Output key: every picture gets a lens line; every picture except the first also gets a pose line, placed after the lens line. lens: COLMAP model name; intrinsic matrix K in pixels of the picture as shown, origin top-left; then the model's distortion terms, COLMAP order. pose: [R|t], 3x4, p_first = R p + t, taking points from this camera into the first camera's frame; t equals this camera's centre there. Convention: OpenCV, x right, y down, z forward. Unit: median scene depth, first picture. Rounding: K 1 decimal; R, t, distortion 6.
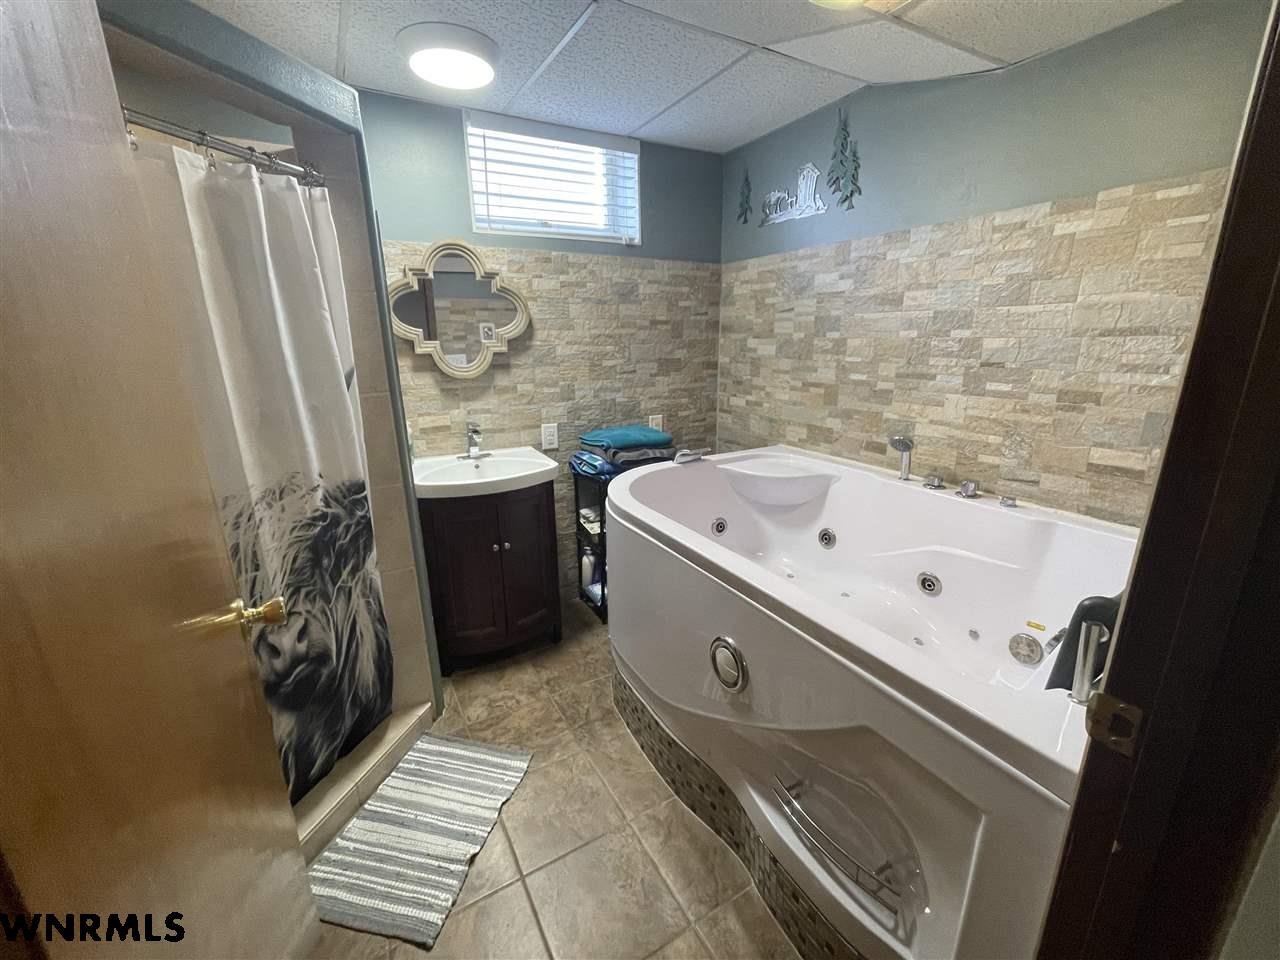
lens RADIAL K [[519.2, 0, 641.4], [0, 519.2, 476.6], [0, 0, 1]] dist [-0.010398, 0.003425]
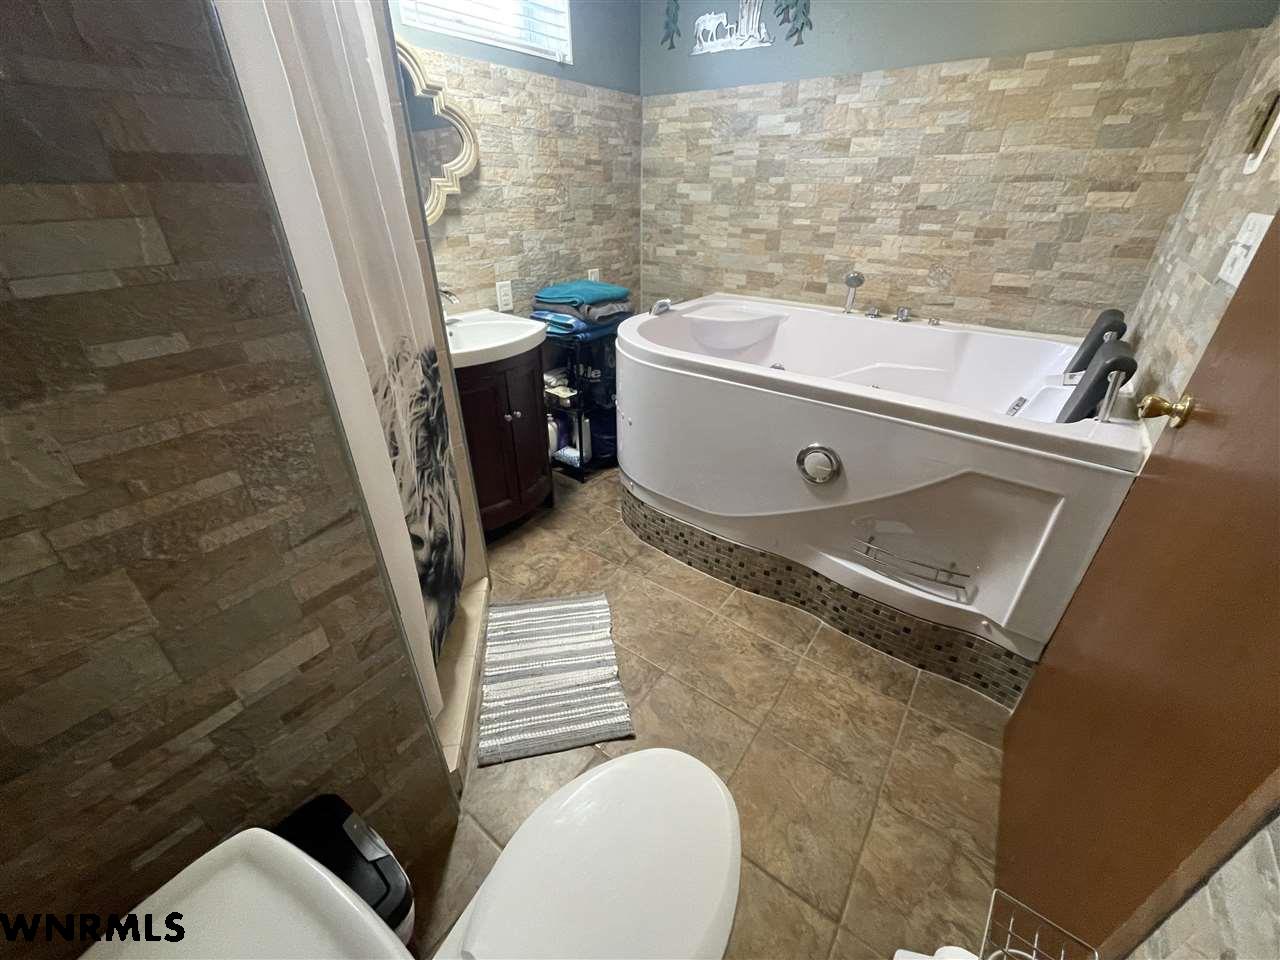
lens RADIAL K [[519.2, 0, 632.8], [0, 519.2, 476.3], [0, 0, 1]] dist [-0.010398, 0.003425]
pose [[0.917715, -0.180482, 0.353873, -0.464820], [0.091060, 0.962686, 0.254839, 0.020551], [-0.386662, -0.201646, 0.899906, 0.032160]]
